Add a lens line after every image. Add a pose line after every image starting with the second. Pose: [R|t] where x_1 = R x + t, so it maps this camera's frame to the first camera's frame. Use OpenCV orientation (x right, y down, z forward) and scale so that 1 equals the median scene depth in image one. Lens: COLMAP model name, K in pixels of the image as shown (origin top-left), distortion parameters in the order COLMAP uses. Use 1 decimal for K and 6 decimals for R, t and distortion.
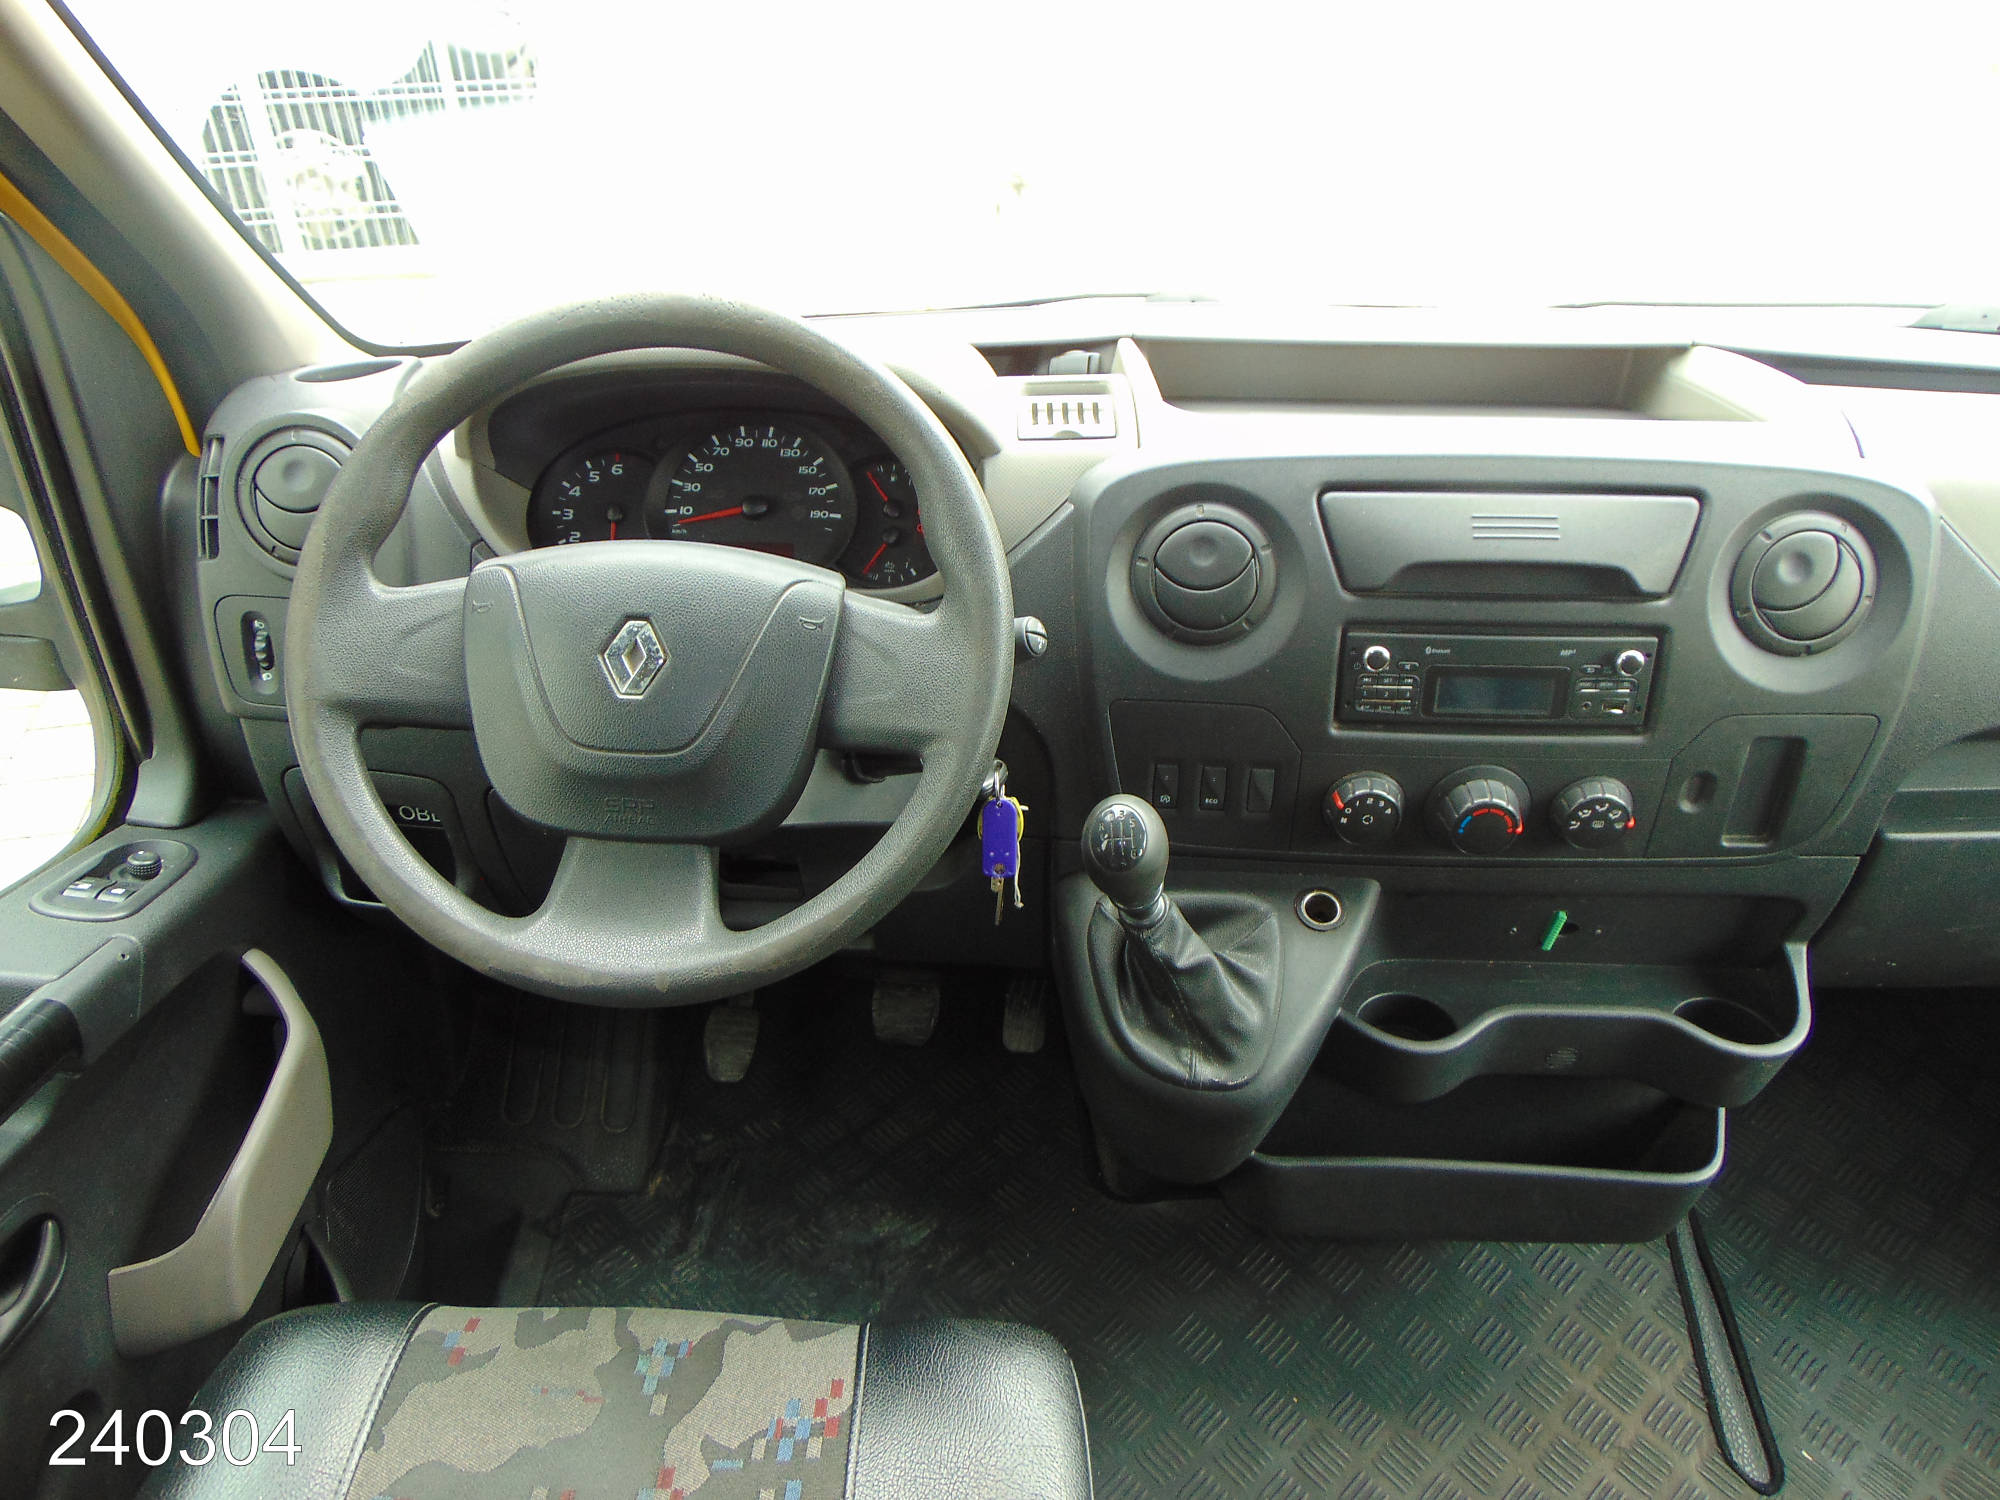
lens RADIAL K [[1446.3, 0, 1000.0], [0, 1446.3, 750.0], [0, 0, 1]] dist [-0.028962, 0.063614]
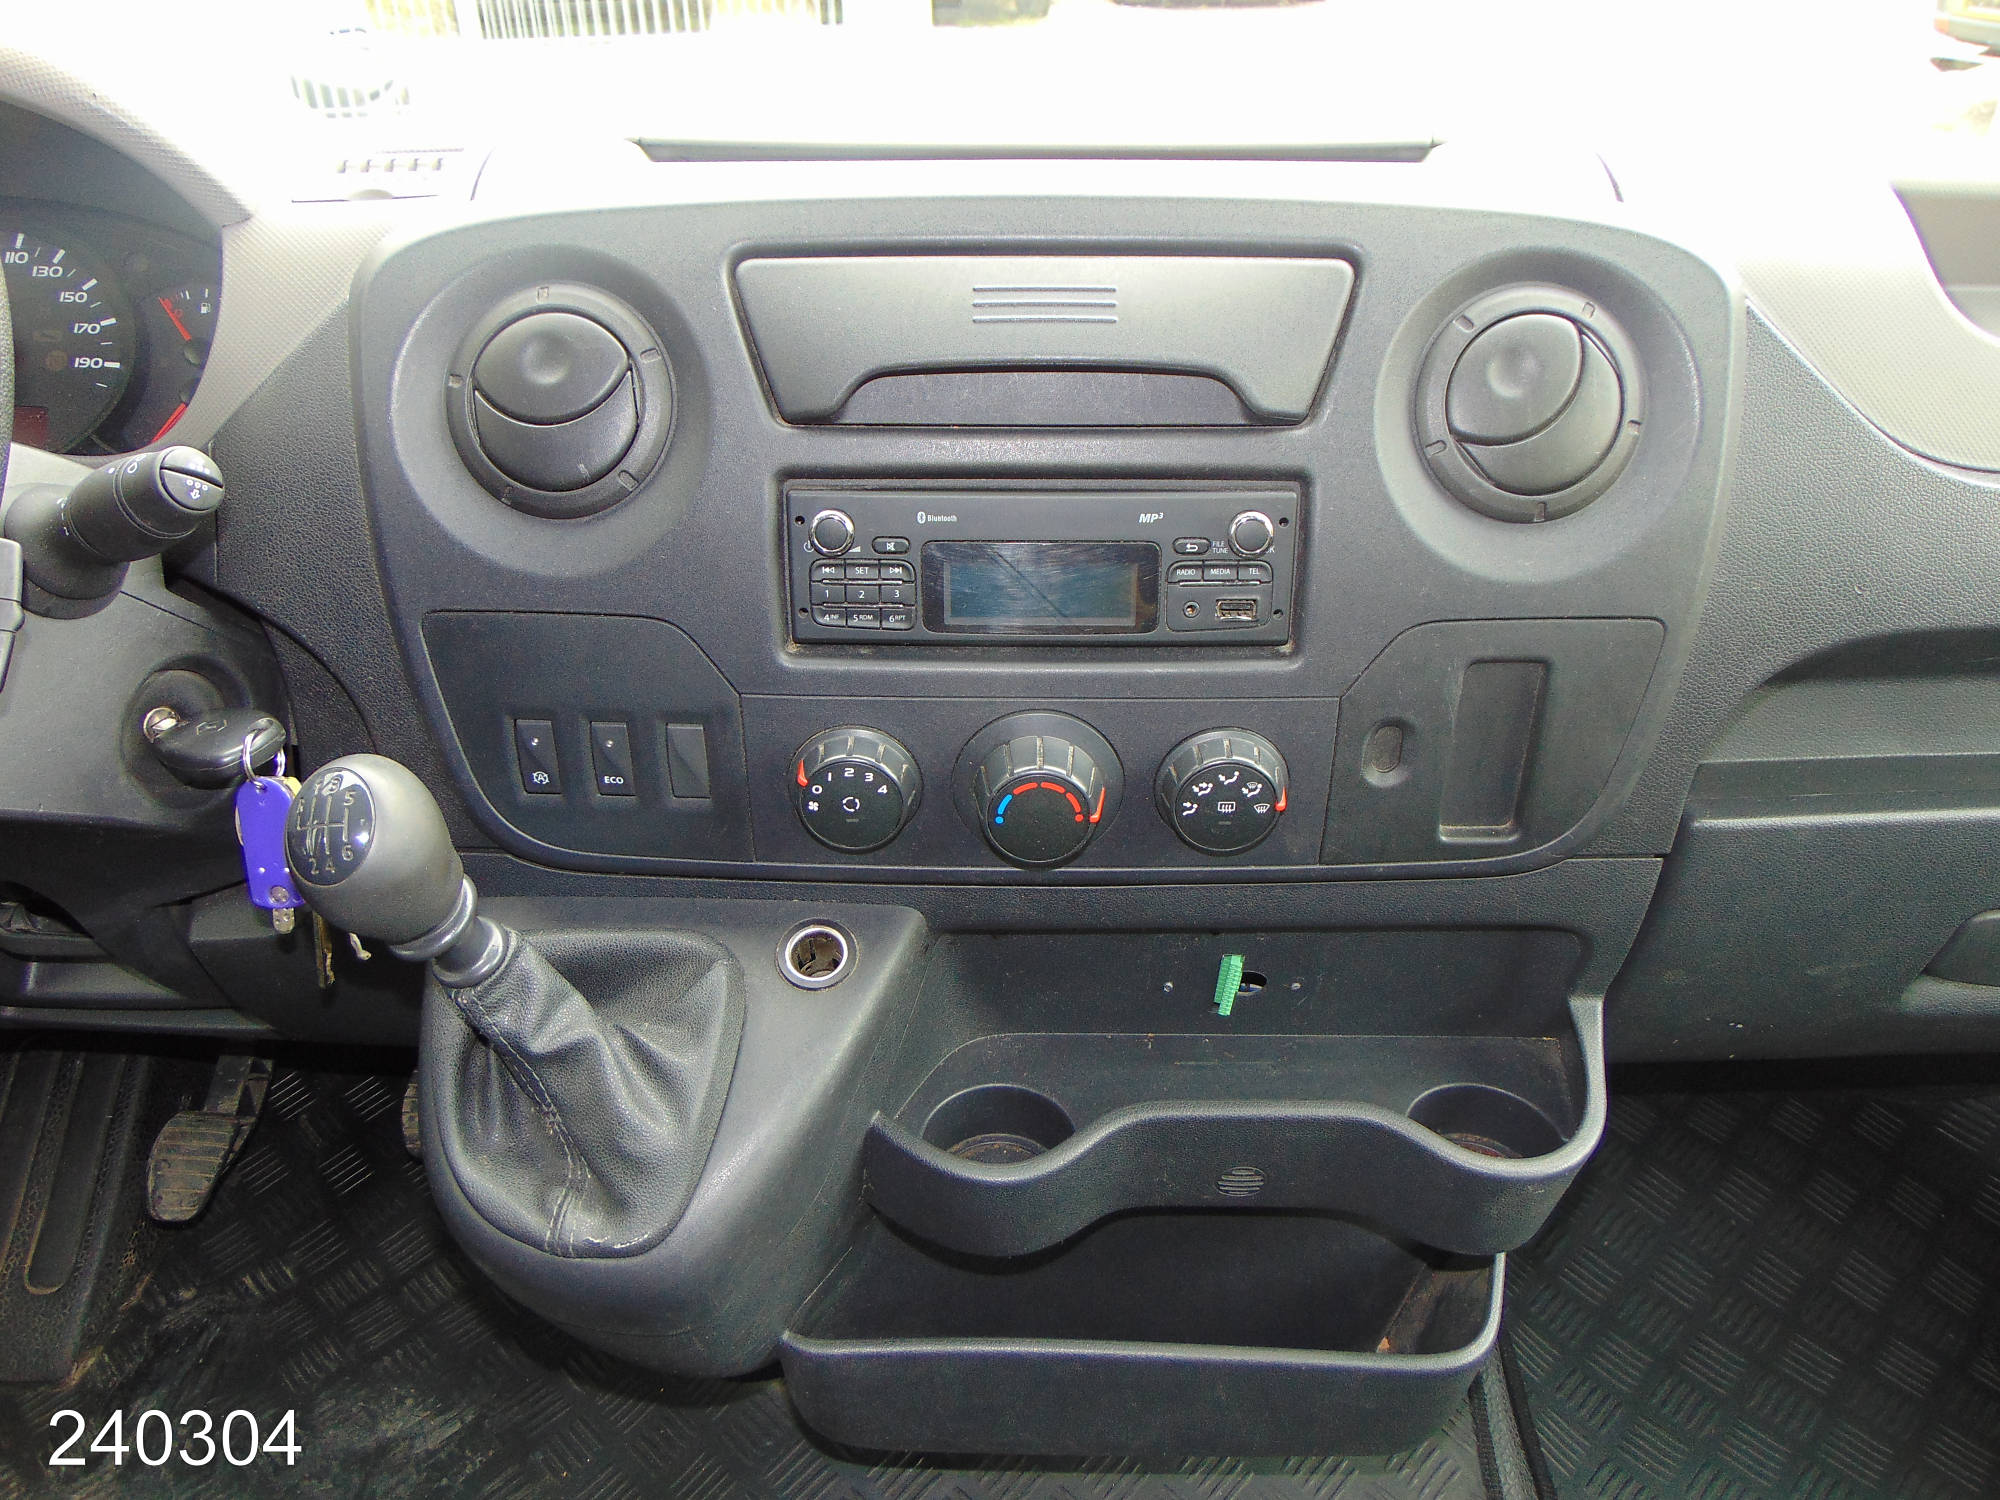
lens RADIAL K [[1446.3, 0, 1000.0], [0, 1446.3, 750.0], [0, 0, 1]] dist [-0.028962, 0.063614]
pose [[0.999662, -0.012644, 0.022697, 0.304164], [0.013796, 0.998588, -0.051303, 0.057685], [-0.022016, 0.051599, 0.998425, 0.386705]]
